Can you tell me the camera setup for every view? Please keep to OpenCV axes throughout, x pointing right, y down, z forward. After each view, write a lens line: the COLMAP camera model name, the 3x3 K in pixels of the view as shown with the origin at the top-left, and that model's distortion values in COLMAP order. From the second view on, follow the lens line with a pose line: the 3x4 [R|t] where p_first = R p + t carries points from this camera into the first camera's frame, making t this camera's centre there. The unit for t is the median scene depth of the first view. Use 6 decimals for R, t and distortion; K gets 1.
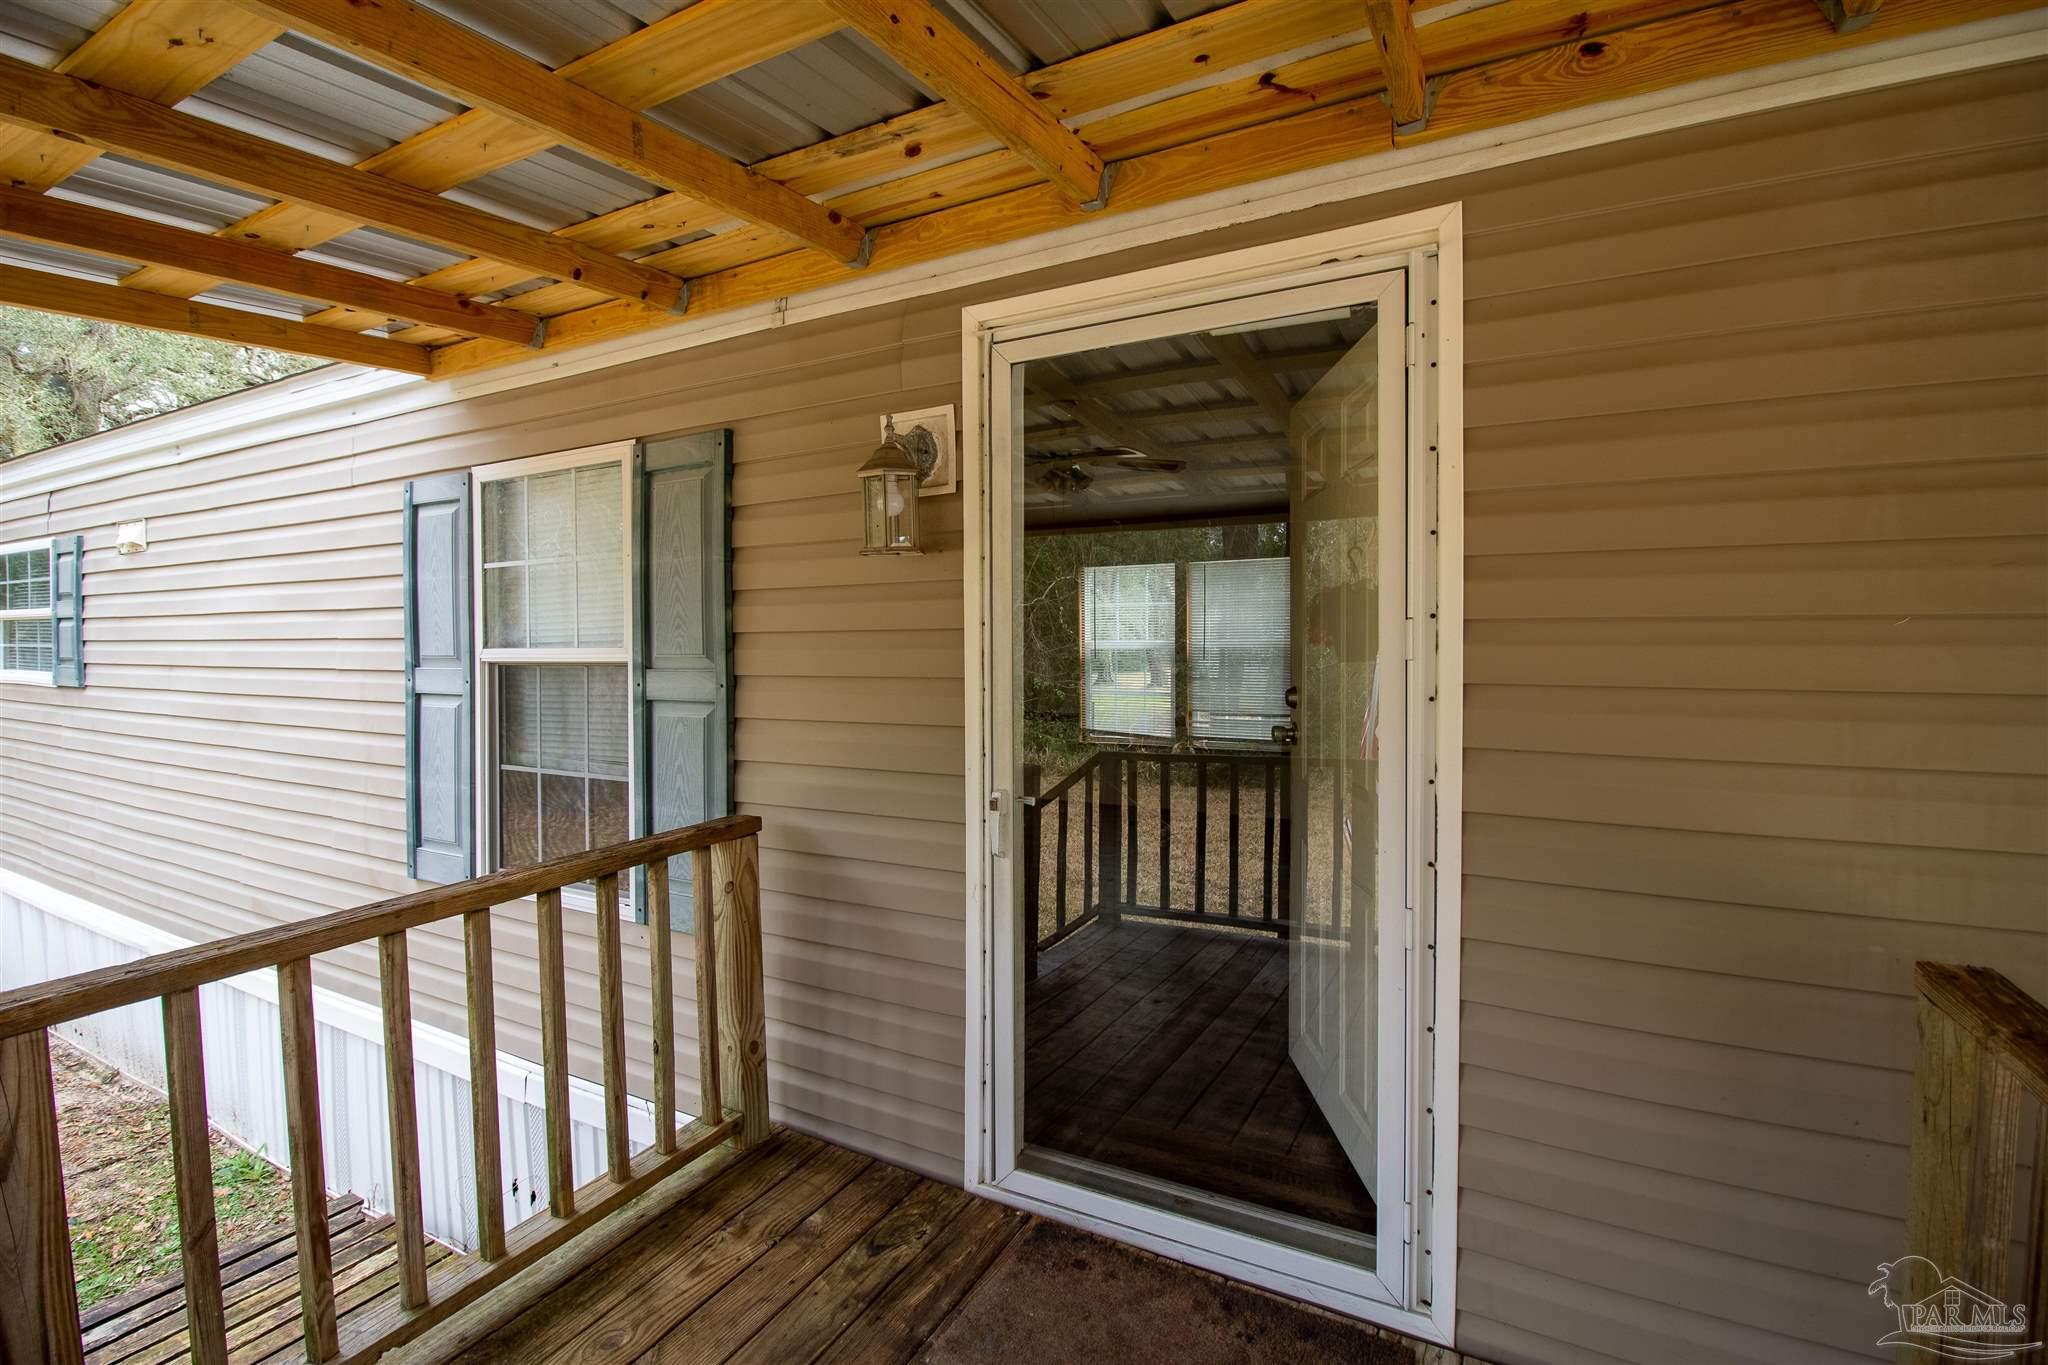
lens RADIAL K [[1031.0, 0, 1025.1], [0, 1031.0, 658.5], [0, 0, 1]] dist [-0.002226, -0.000093]
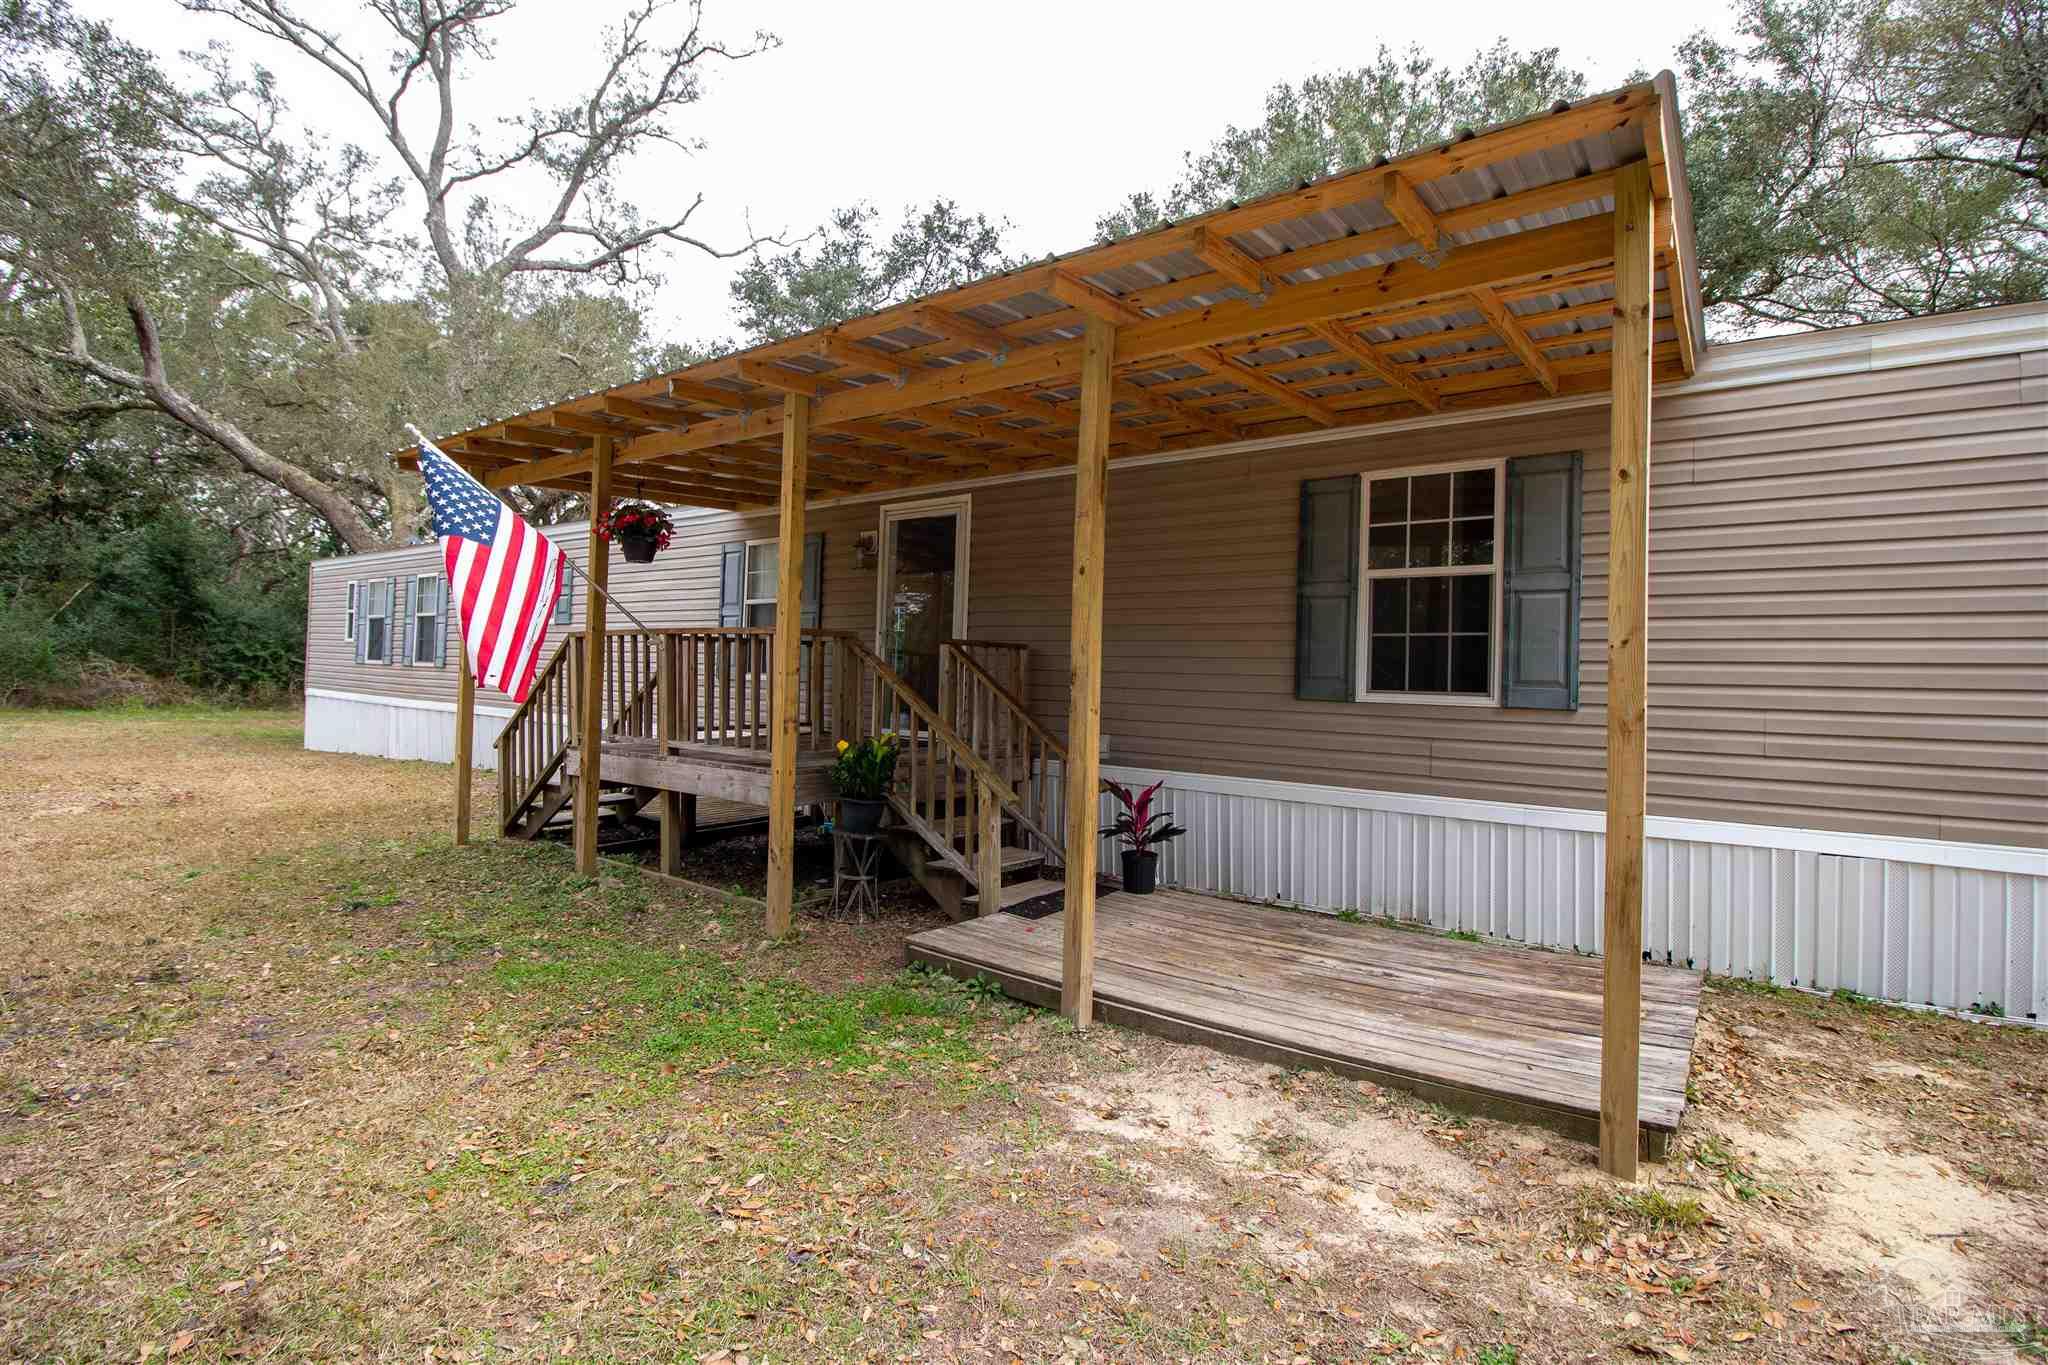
lens RADIAL K [[1031.0, 0, 1025.1], [0, 1031.0, 658.5], [0, 0, 1]] dist [-0.002226, -0.000093]
pose [[0.991397, 0.018563, -0.129567, 0.803440], [-0.021840, 0.999476, -0.023910, 0.252706], [0.129055, 0.026534, 0.991282, -2.222203]]
